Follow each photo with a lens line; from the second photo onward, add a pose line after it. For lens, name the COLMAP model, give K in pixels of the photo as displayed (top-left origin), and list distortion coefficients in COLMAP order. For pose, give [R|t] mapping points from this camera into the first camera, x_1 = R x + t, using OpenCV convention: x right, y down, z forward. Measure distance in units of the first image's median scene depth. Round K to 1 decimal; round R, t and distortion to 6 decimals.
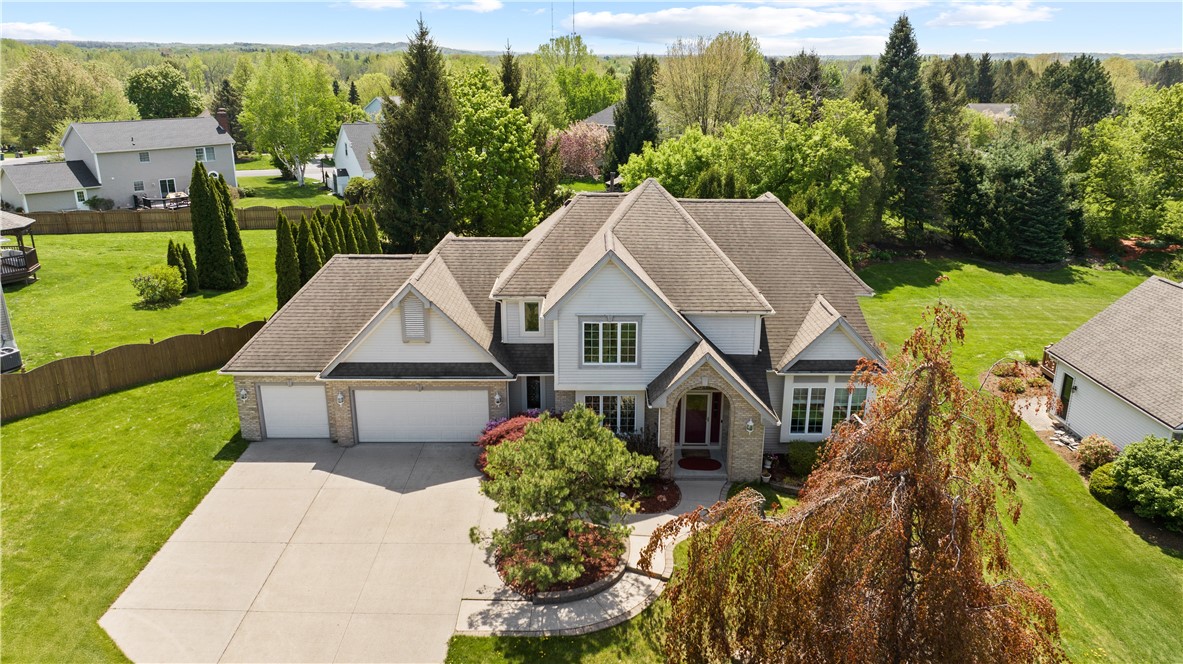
lens RADIAL K [[831.6, 0, 591.5], [0, 831.6, 332.0], [0, 0, 1]] dist [-0.017704, -0.001125]
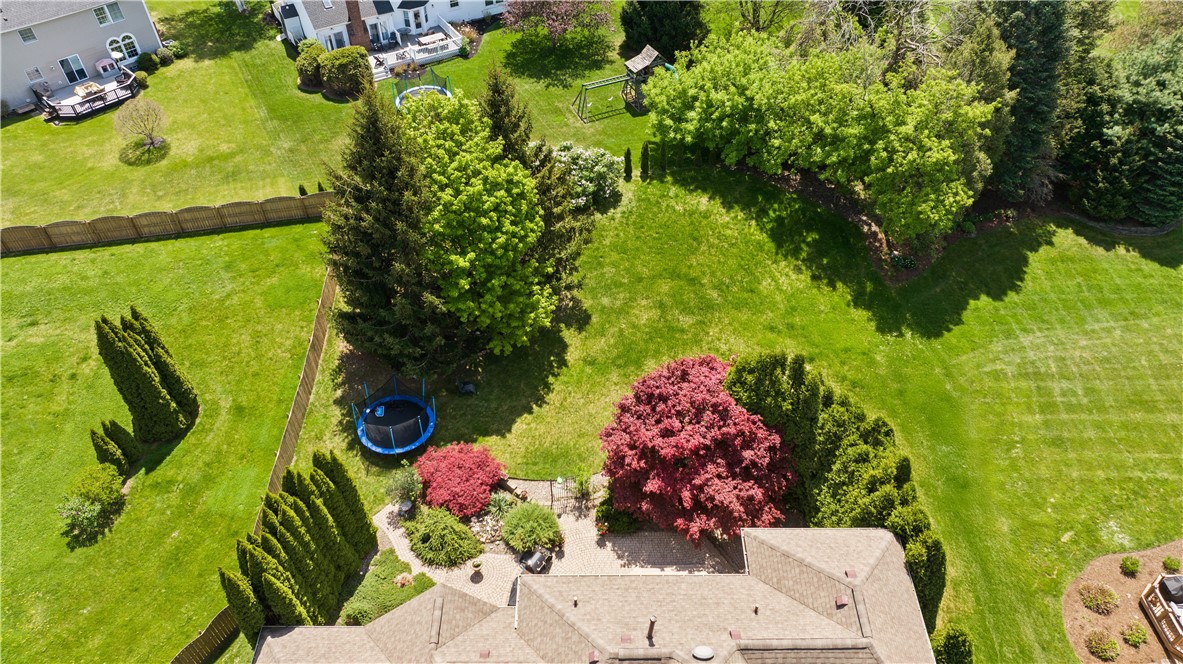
lens RADIAL K [[810.9, 0, 590.4], [0, 810.9, 355.6], [0, 0, 1]] dist [0.000098, 0.005038]
pose [[0.999959, -0.001180, -0.008952, -0.025102], [0.005304, 0.879087, 0.476632, -0.835422], [0.007307, -0.476660, 0.879057, 0.525535]]
